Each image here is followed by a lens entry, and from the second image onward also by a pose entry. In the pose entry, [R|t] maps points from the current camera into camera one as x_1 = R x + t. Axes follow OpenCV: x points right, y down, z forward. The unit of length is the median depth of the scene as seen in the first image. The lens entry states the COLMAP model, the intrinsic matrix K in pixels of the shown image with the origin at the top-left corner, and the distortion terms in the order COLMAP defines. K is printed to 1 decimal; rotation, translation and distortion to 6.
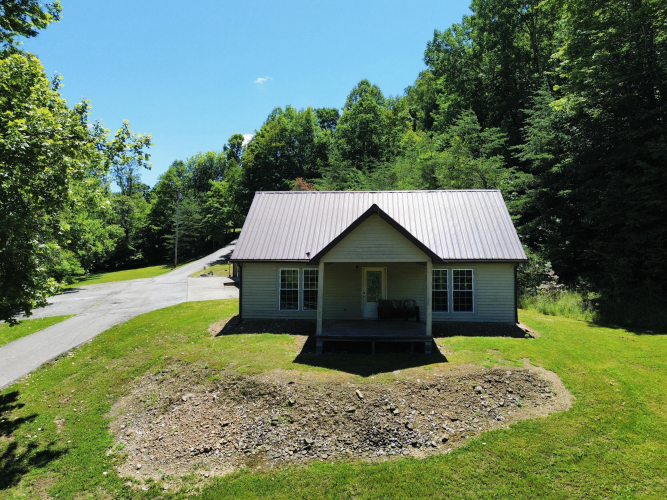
lens RADIAL K [[472.0, 0, 334.1], [0, 472.0, 248.3], [0, 0, 1]] dist [0.064356, -0.056924]
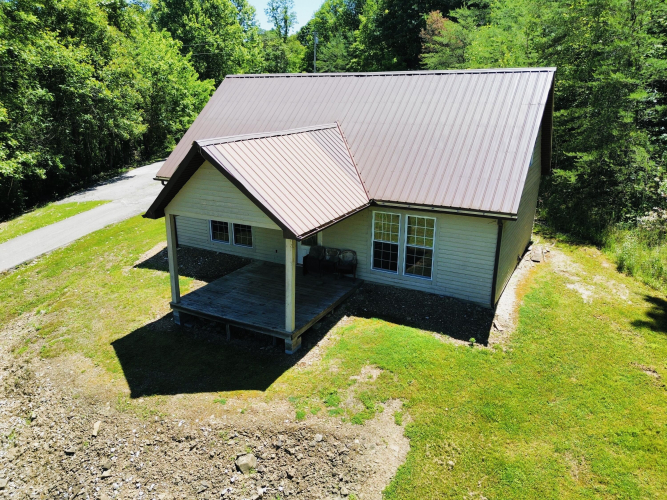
lens RADIAL K [[472.0, 0, 334.1], [0, 472.0, 248.3], [0, 0, 1]] dist [0.064356, -0.056924]
pose [[0.916284, 0.119333, -0.382338, 0.417305], [0.014745, 0.943888, 0.329938, -0.132879], [0.400257, -0.307954, 0.863110, 0.370299]]
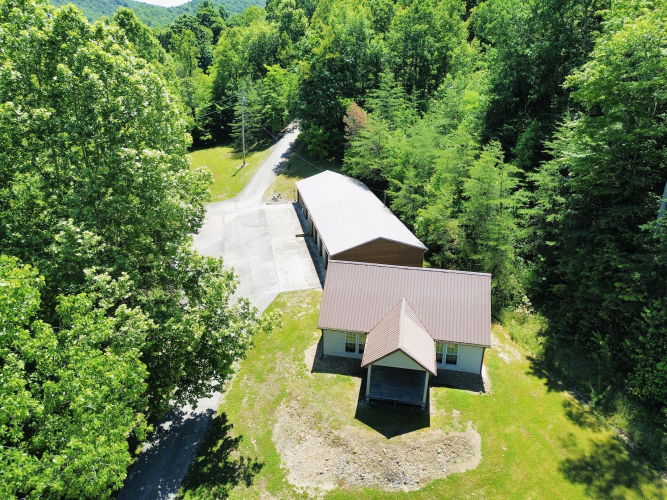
lens RADIAL K [[472.0, 0, 334.1], [0, 472.0, 248.3], [0, 0, 1]] dist [0.064356, -0.056924]
pose [[0.995210, 0.042798, -0.087889, -0.018780], [-0.002784, 0.911111, 0.412151, -0.969445], [0.097716, -0.409932, 0.906867, -0.445675]]
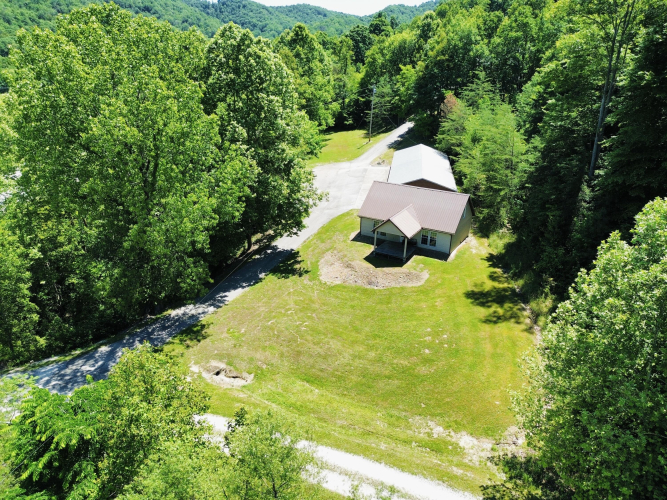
lens RADIAL K [[472.0, 0, 334.1], [0, 472.0, 248.3], [0, 0, 1]] dist [0.064356, -0.056924]
pose [[0.898801, 0.175819, -0.401552, 0.874027], [0.001058, 0.915167, 0.403074, -0.981751], [0.438355, -0.362709, 0.822367, -1.560071]]
